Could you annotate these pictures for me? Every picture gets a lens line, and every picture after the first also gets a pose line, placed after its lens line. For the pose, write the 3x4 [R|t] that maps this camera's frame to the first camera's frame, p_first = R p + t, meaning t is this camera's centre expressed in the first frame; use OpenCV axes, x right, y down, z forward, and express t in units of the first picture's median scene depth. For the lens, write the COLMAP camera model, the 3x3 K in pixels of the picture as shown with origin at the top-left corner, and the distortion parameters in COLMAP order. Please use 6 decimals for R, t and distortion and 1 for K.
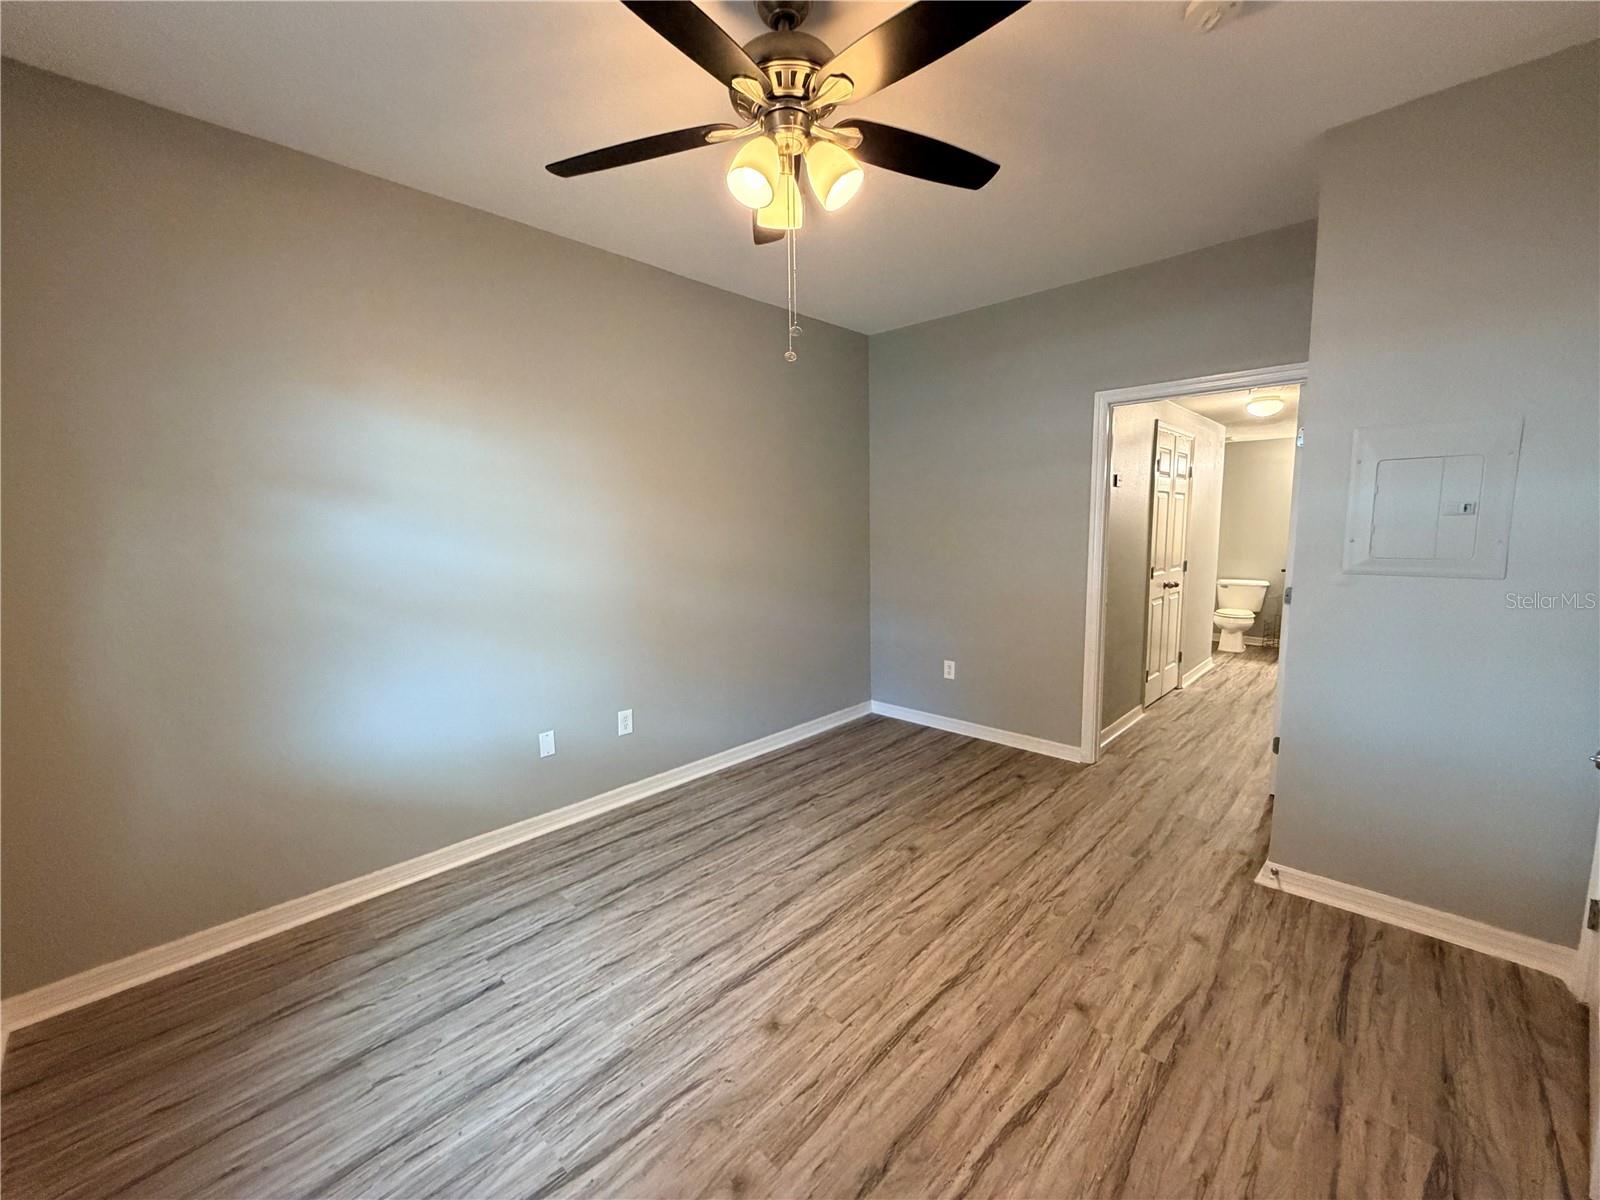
lens RADIAL K [[635.8, 0, 794.7], [0, 635.8, 596.8], [0, 0, 1]] dist [-0.001007, 0.000547]
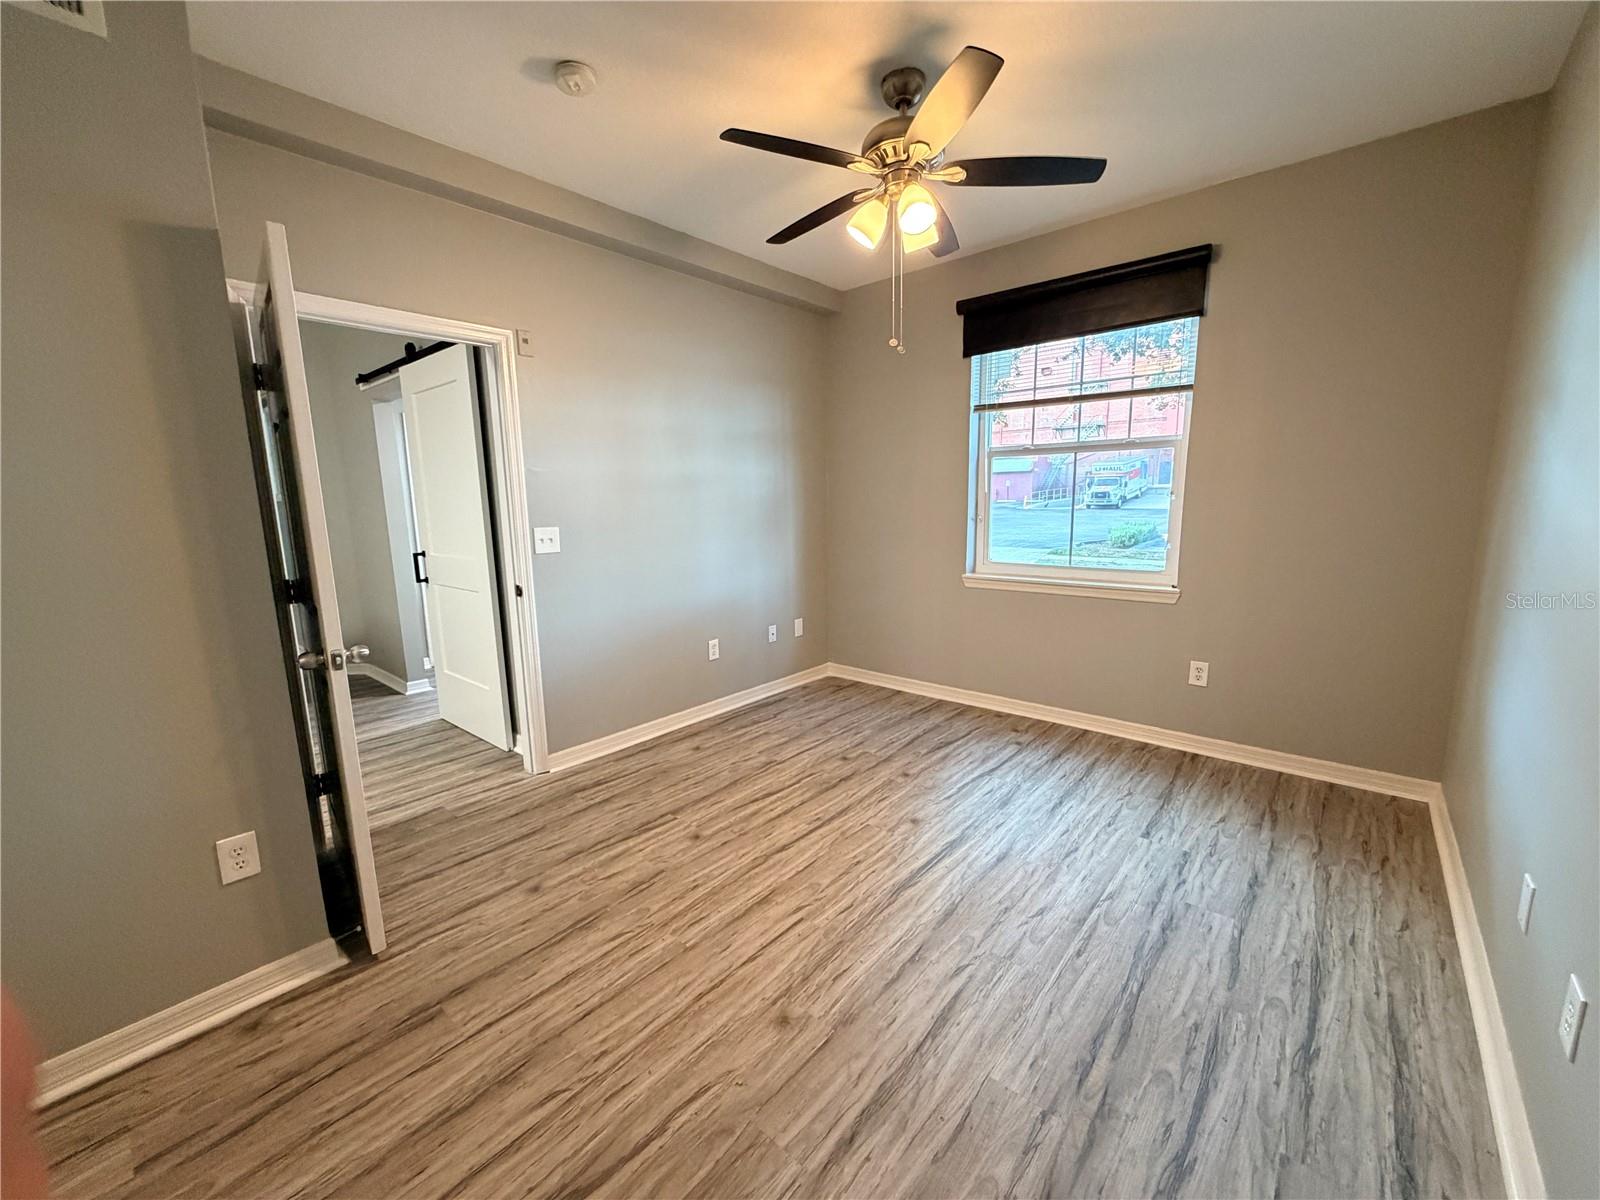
lens RADIAL K [[635.8, 0, 797.1], [0, 635.8, 598.9], [0, 0, 1]] dist [-0.001007, 0.000547]
pose [[-0.998099, 0.043961, -0.043189, 0.227448], [0.030566, 0.961675, 0.272481, -0.183539], [0.053512, 0.270643, -0.961191, 1.854979]]
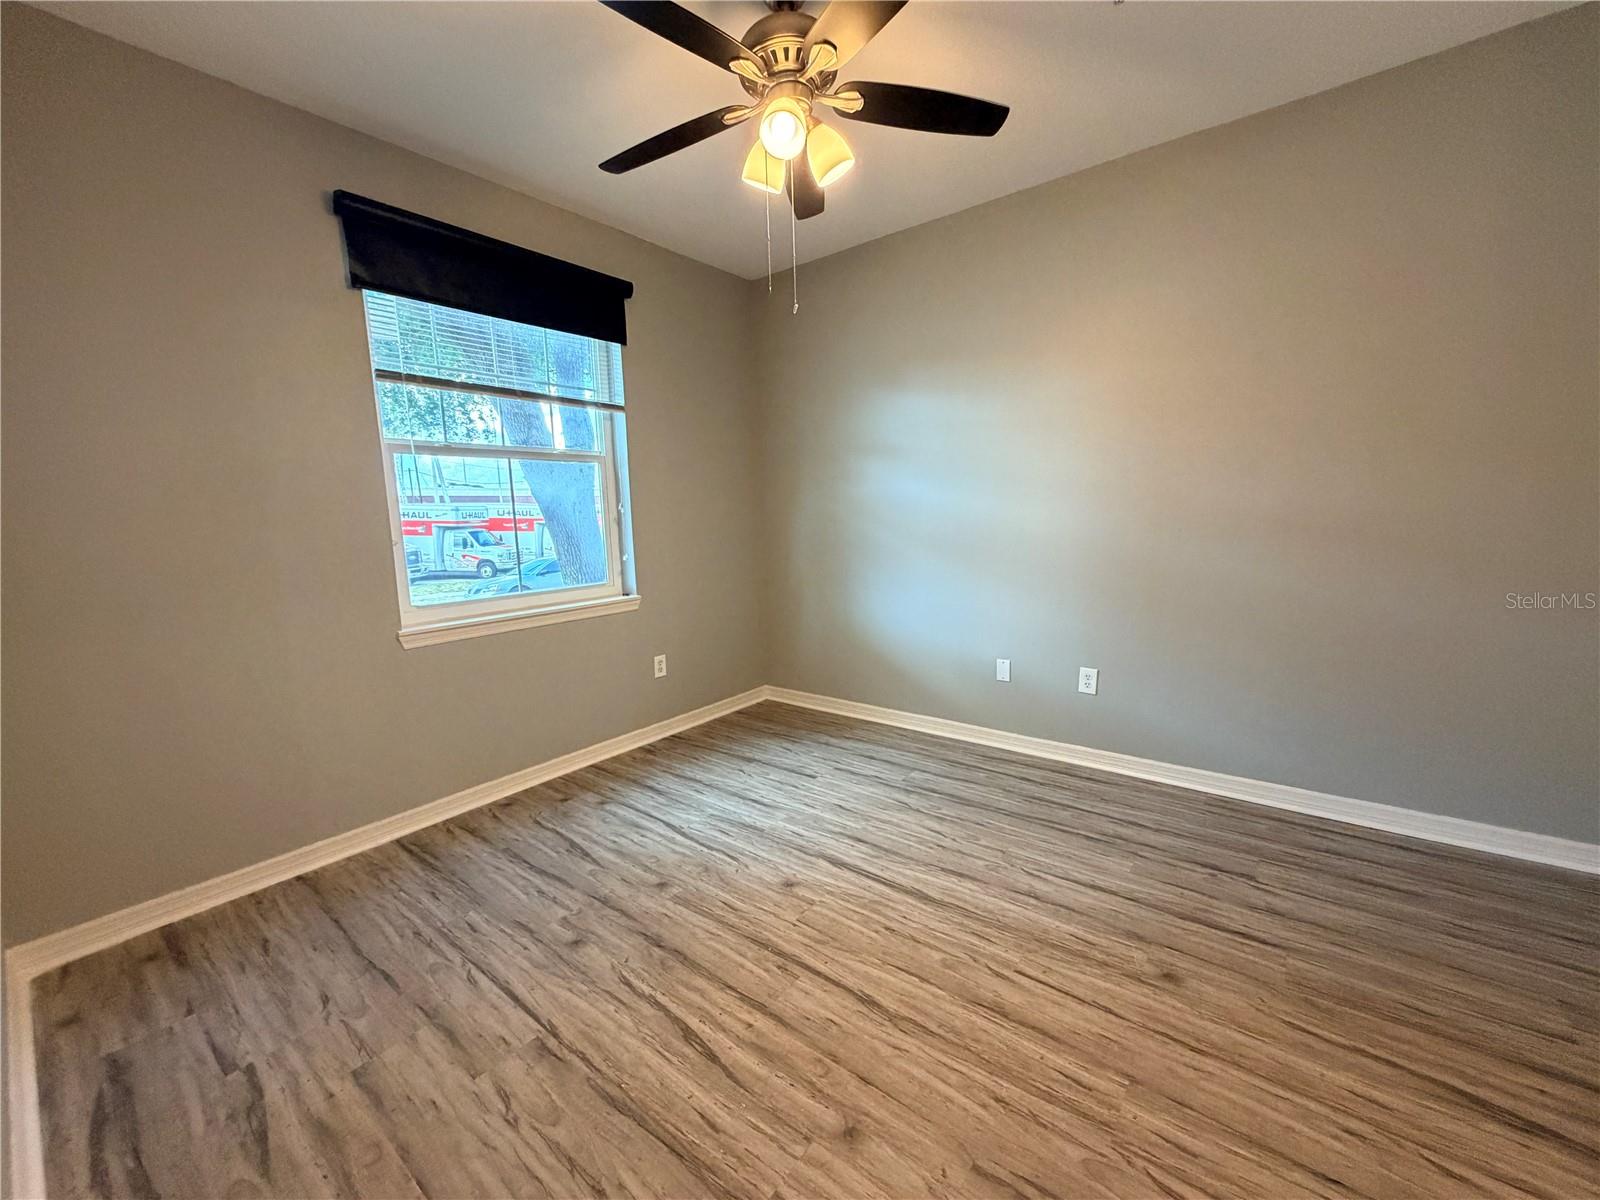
lens RADIAL K [[635.8, 0, 799.7], [0, 635.8, 598.9], [0, 0, 1]] dist [-0.001007, 0.000547]
pose [[0.098150, 0.150215, -0.983769, 0.884027], [-0.085189, 0.986182, 0.142085, -0.025951], [0.991519, 0.069861, 0.109590, 0.700113]]
